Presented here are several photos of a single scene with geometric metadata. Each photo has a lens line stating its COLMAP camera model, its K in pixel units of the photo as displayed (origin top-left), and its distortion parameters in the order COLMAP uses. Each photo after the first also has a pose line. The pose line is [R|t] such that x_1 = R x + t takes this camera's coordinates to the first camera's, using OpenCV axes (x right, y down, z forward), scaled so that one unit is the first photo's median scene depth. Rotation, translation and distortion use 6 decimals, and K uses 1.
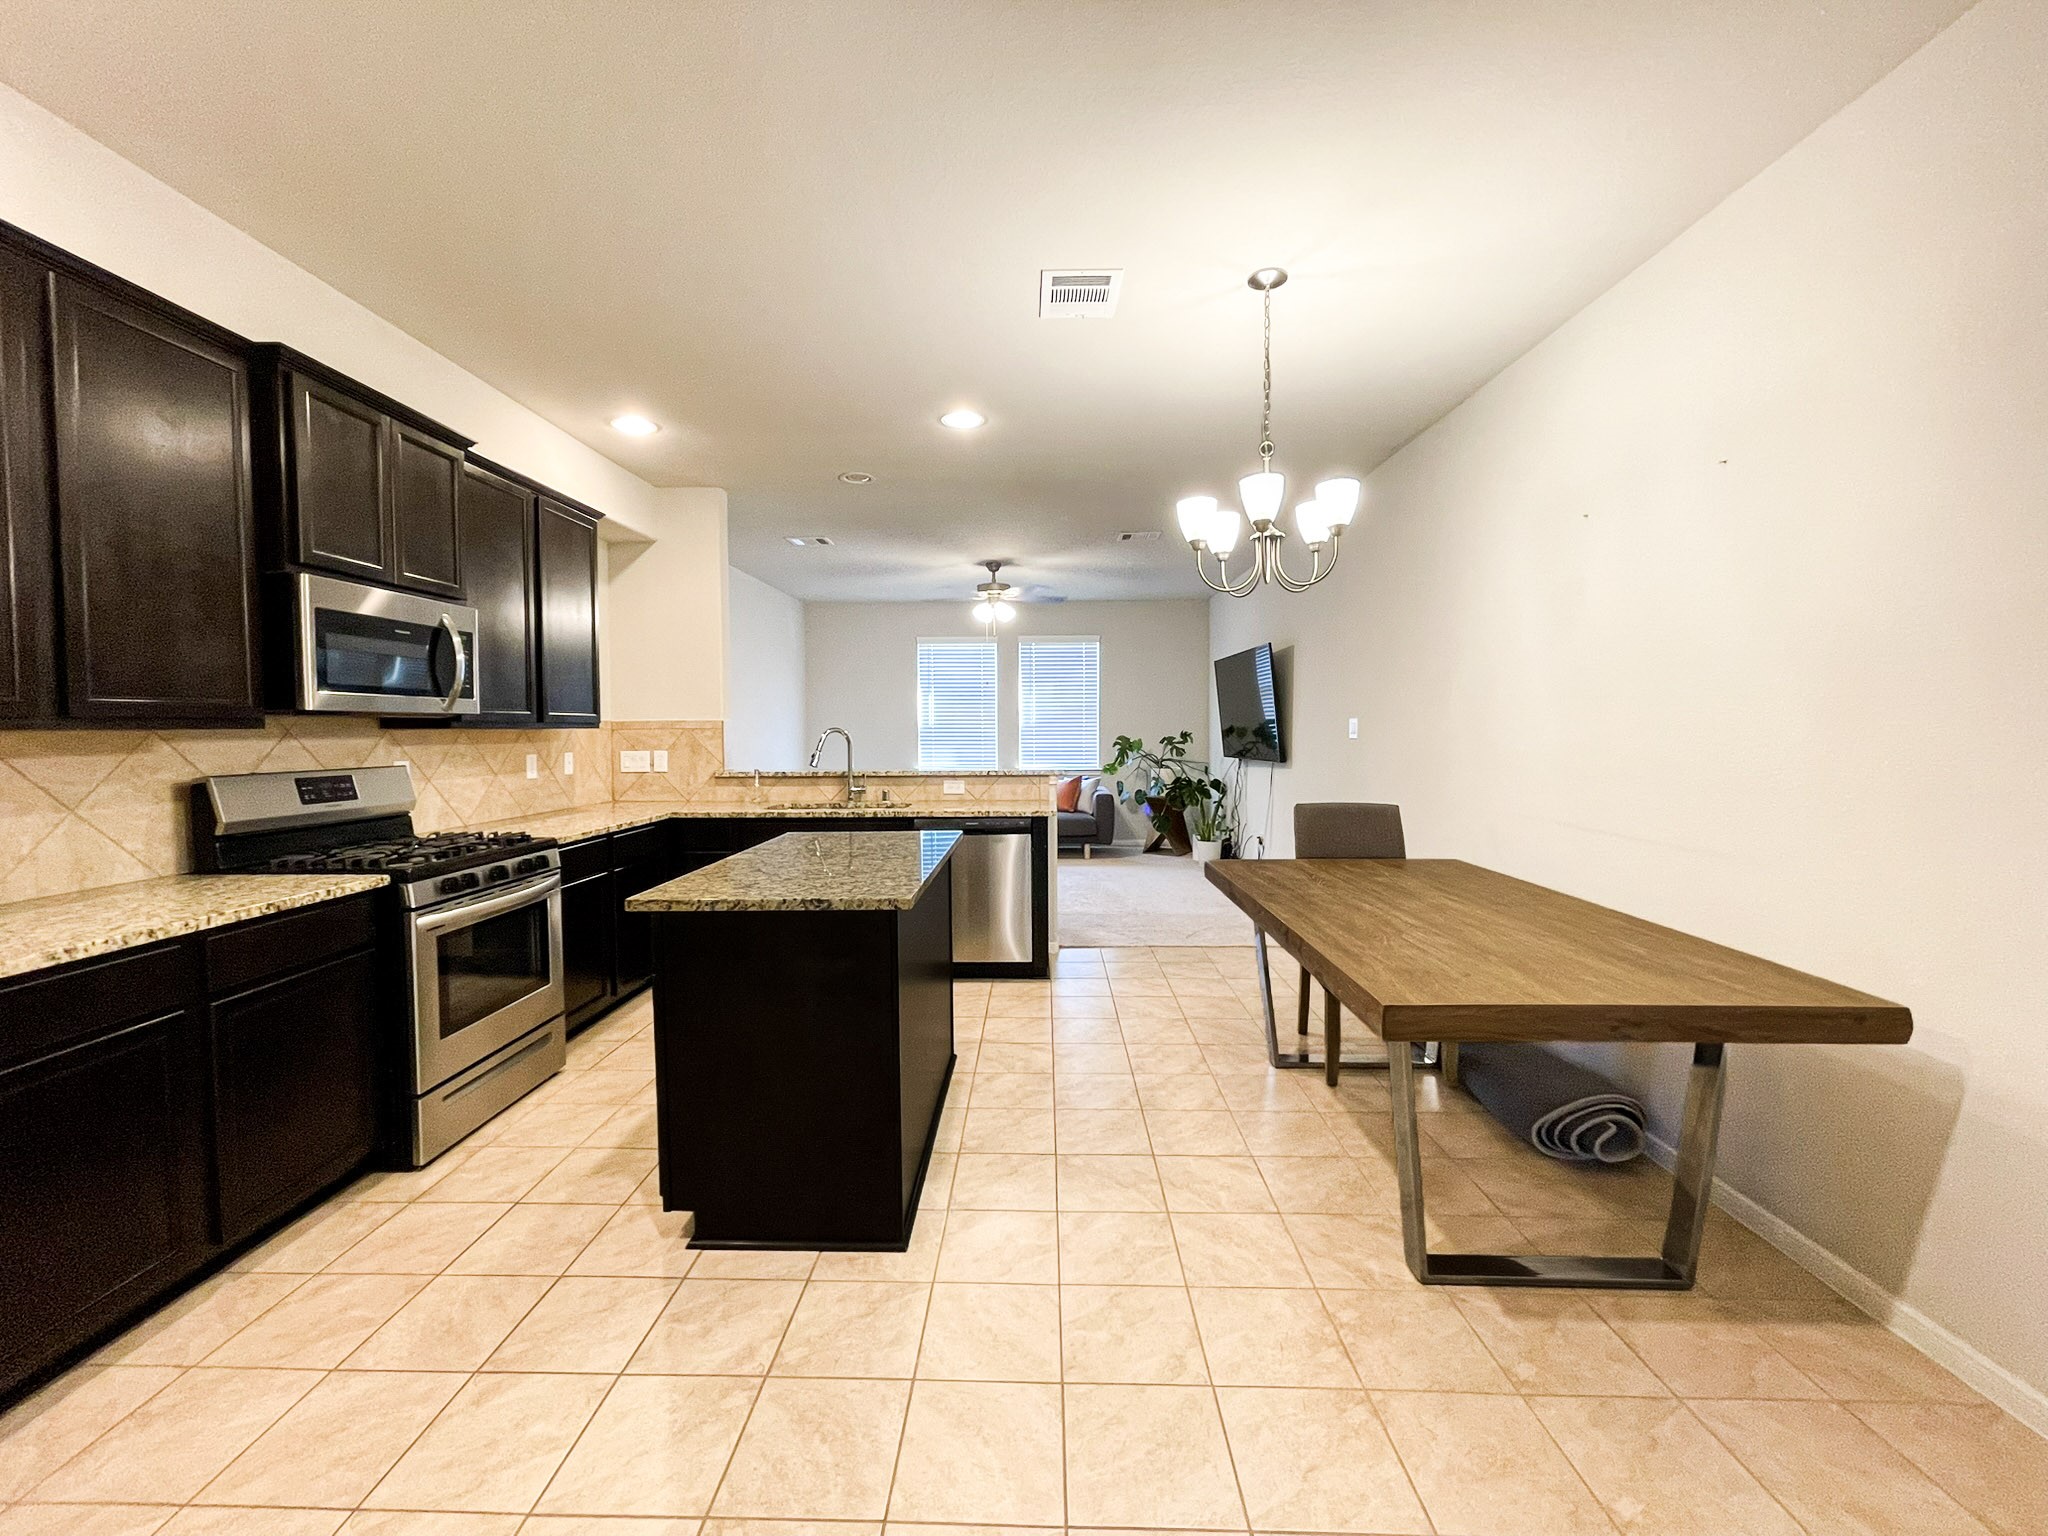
lens RADIAL K [[834.6, 0, 1015.7], [0, 834.6, 763.0], [0, 0, 1]] dist [-0.000437, -0.000020]
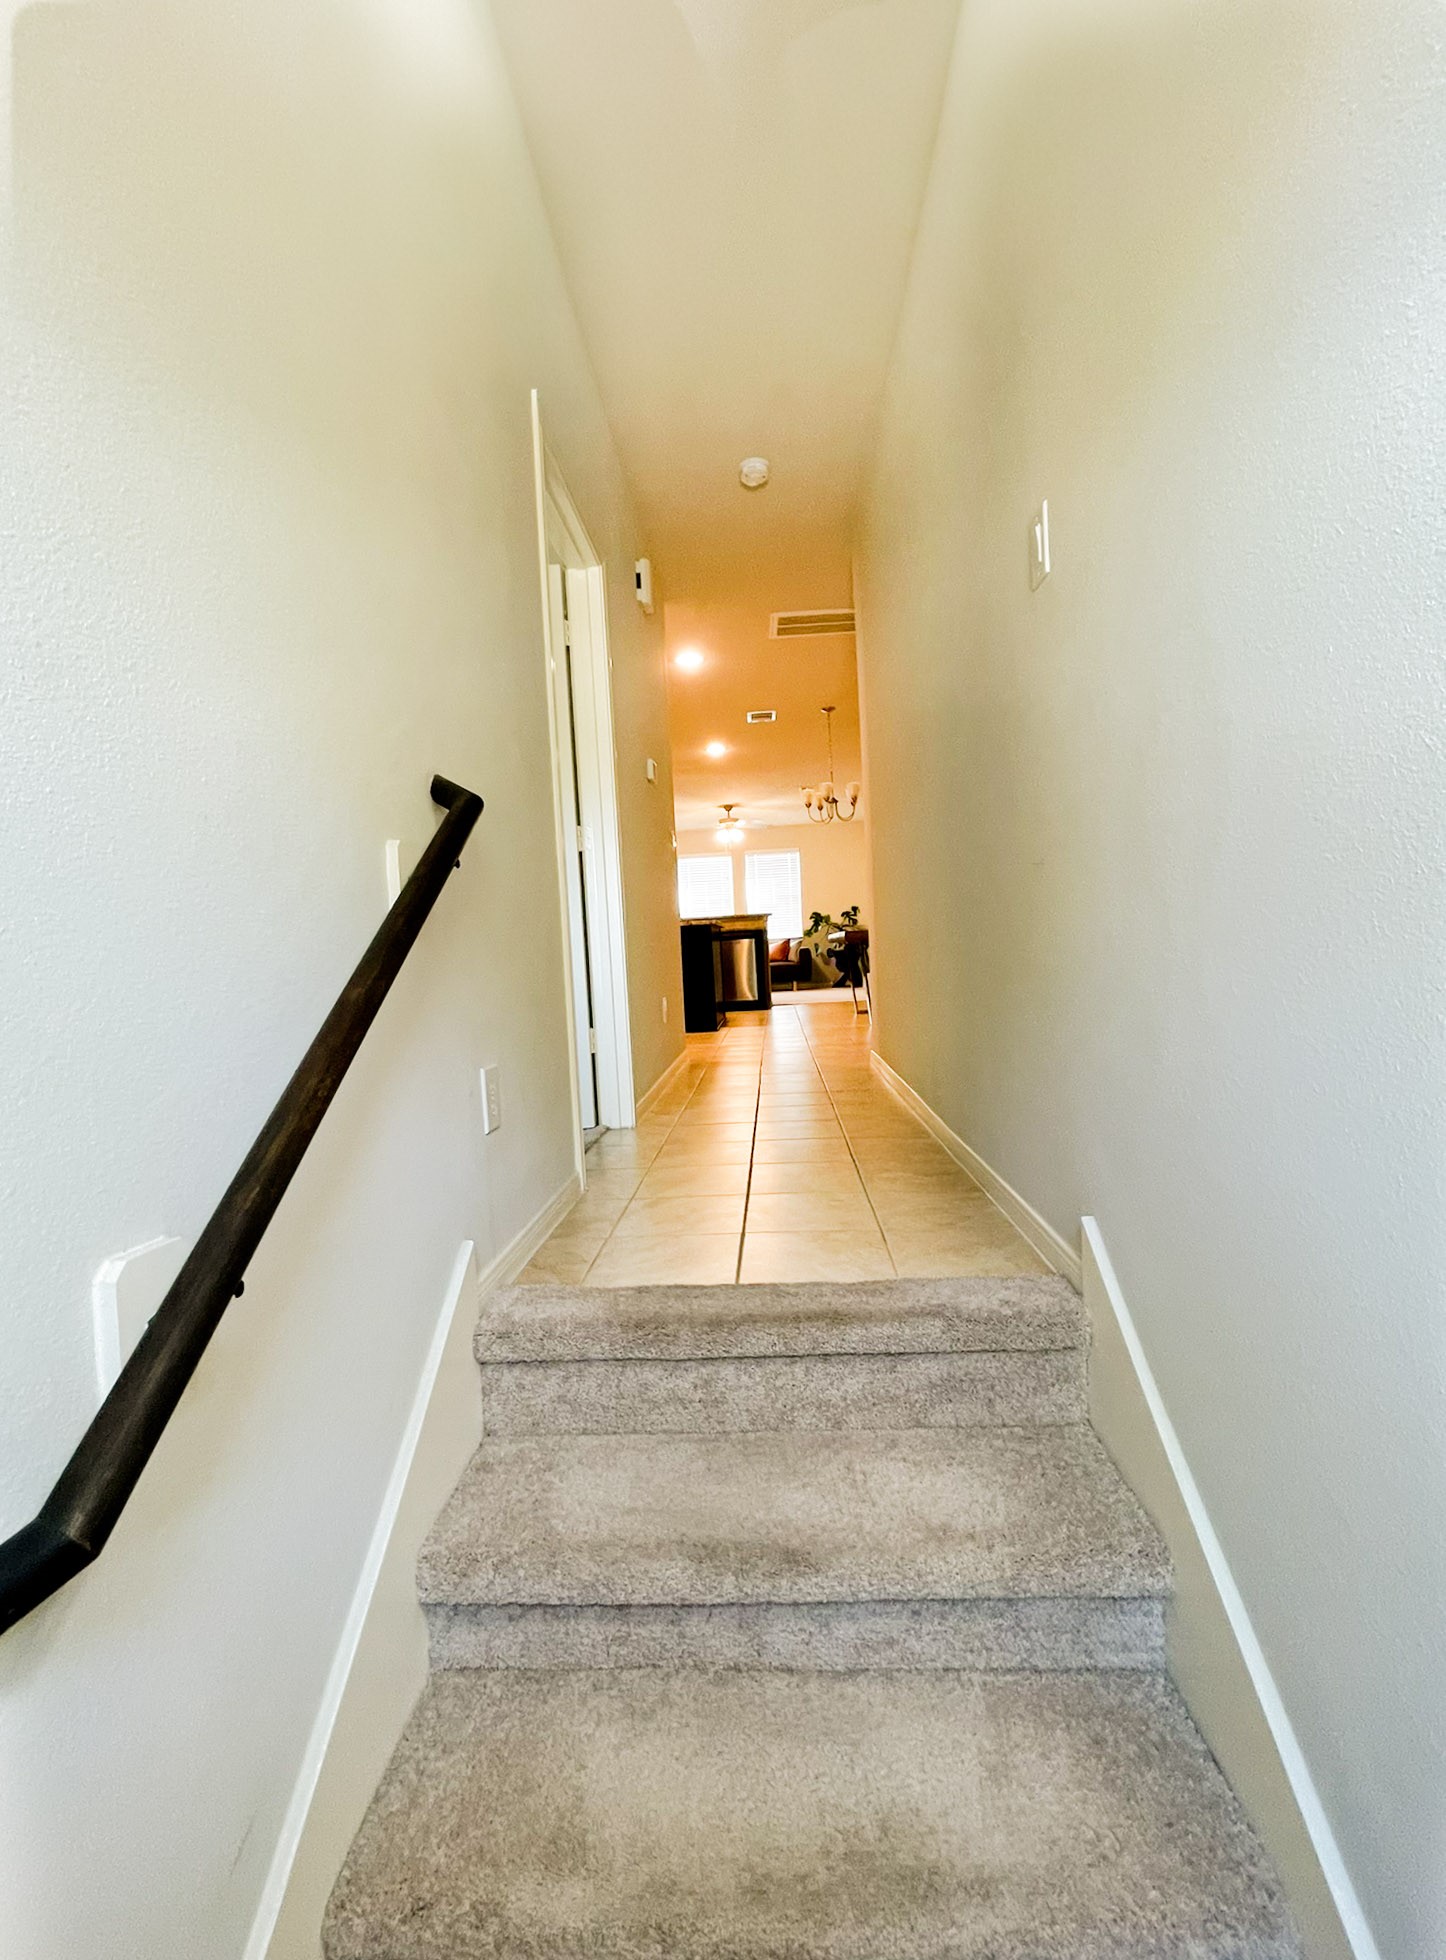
lens RADIAL K [[841.8, 0, 723.0], [0, 841.8, 980.0], [0, 0, 1]] dist [-0.000063, -0.000003]
pose [[0.998330, -0.048827, -0.030862, -0.000597], [0.048271, 0.998663, -0.018512, 0.112443], [0.031724, 0.016991, 0.999352, -0.550736]]
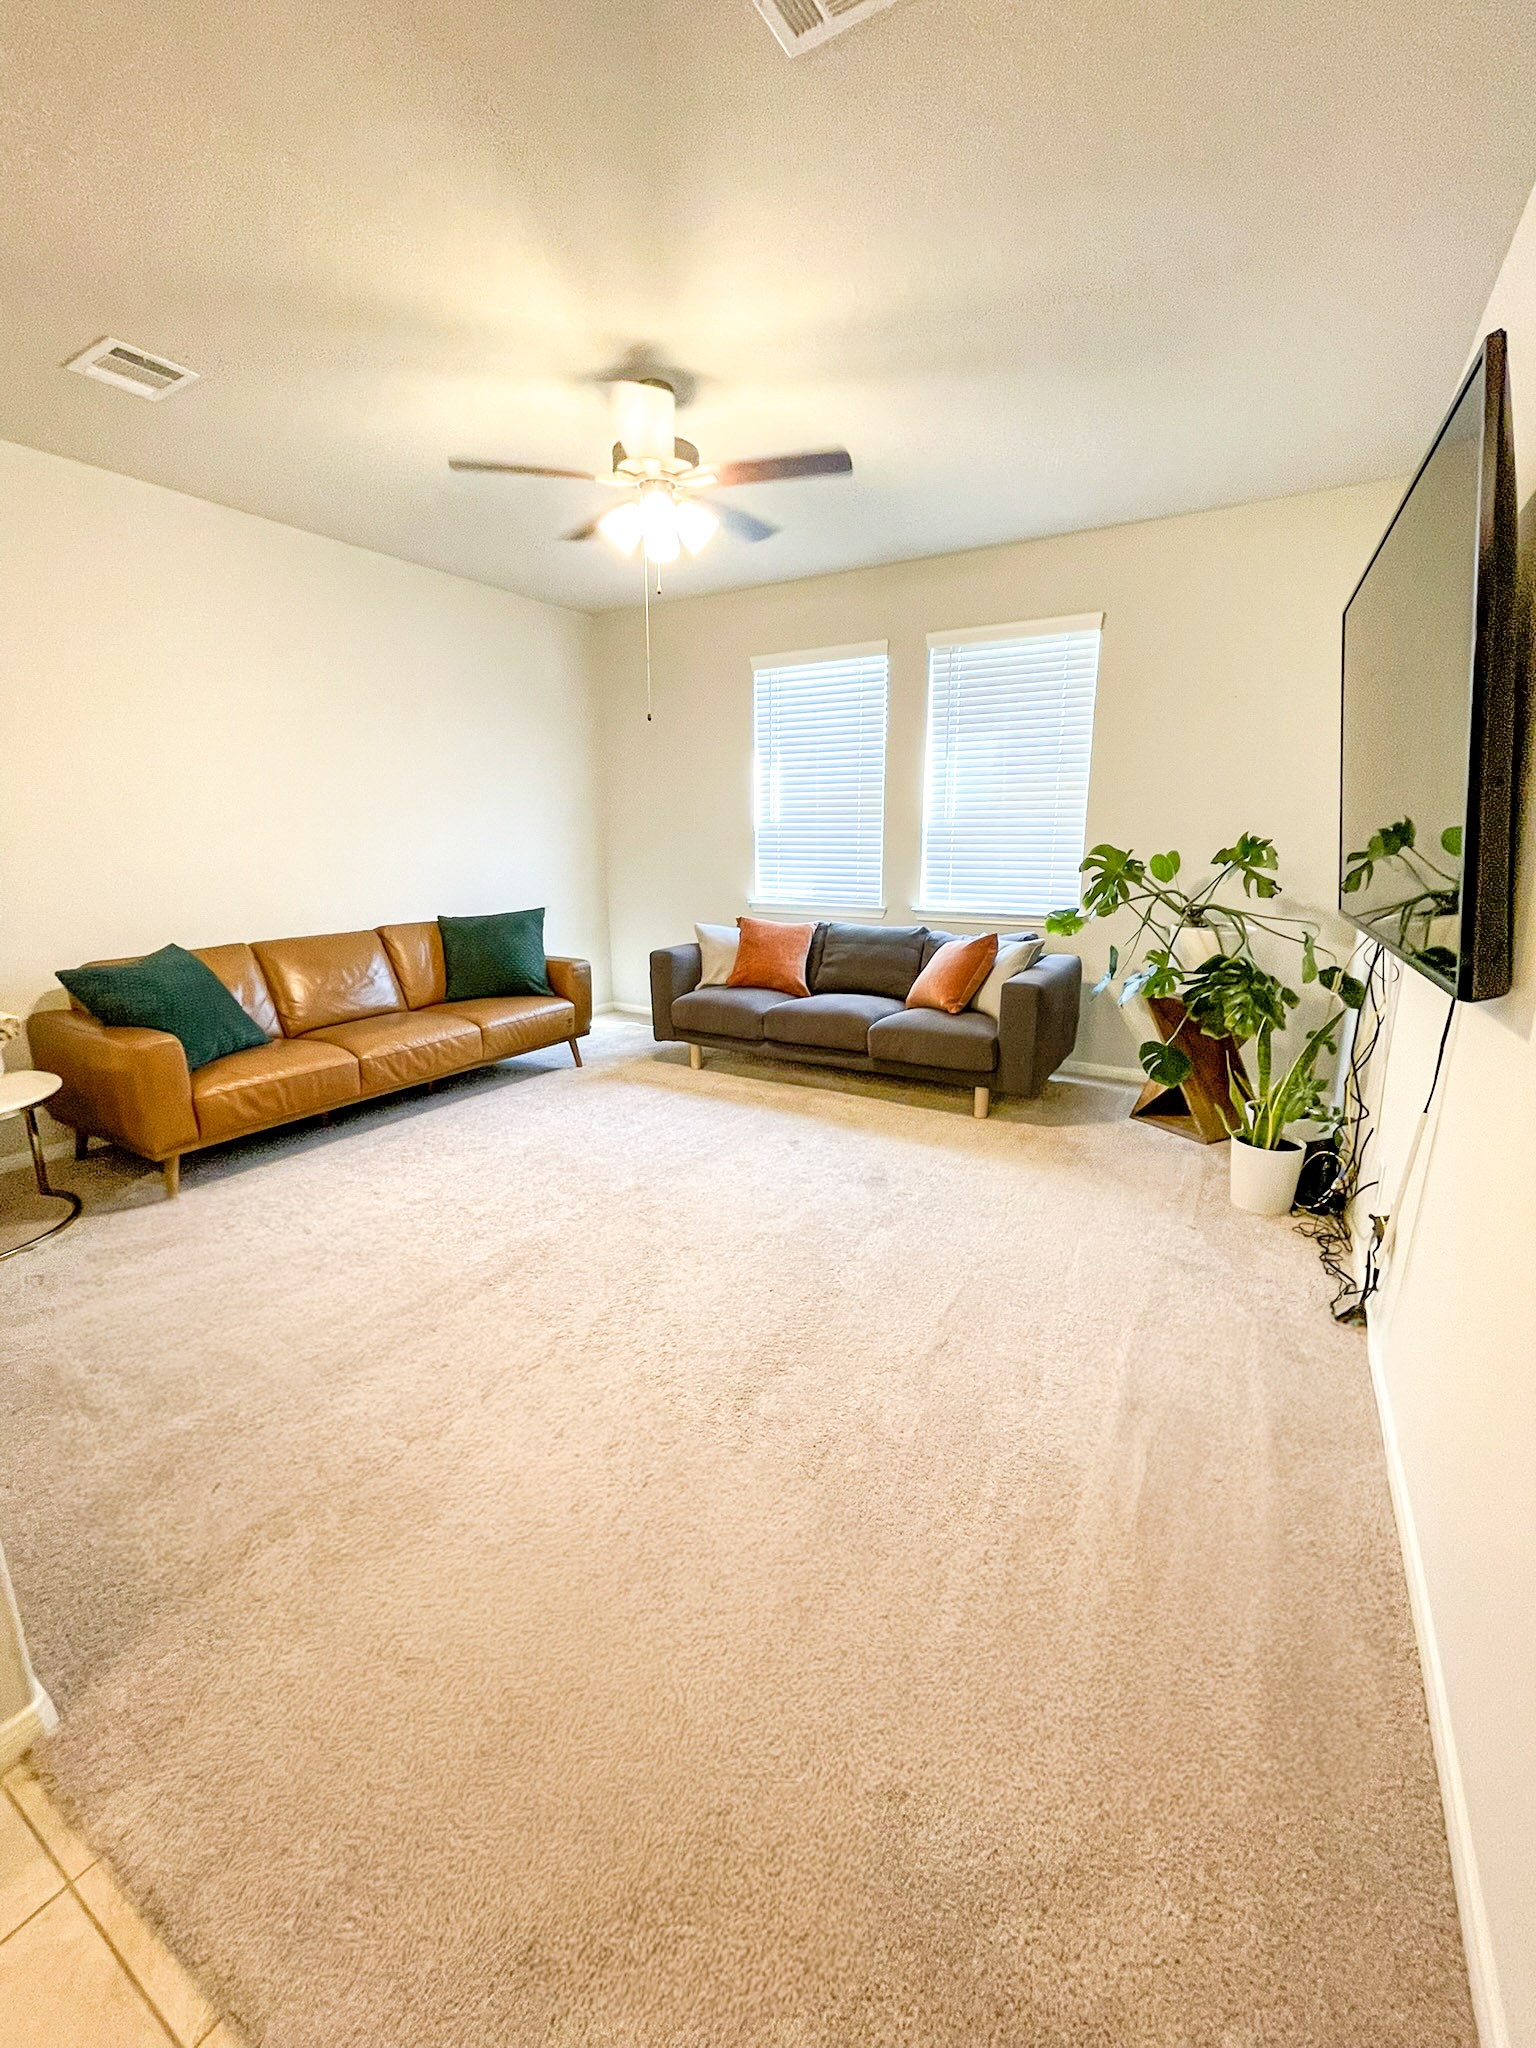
lens RADIAL K [[834.6, 0, 768.0], [0, 834.6, 1024.0], [0, 0, 1]] dist [-0.000437, -0.000020]
pose [[0.872291, 0.111898, -0.476013, 0.188493], [-0.025172, 0.982450, 0.184820, -0.017022], [0.488340, -0.149234, 0.859799, 0.526136]]
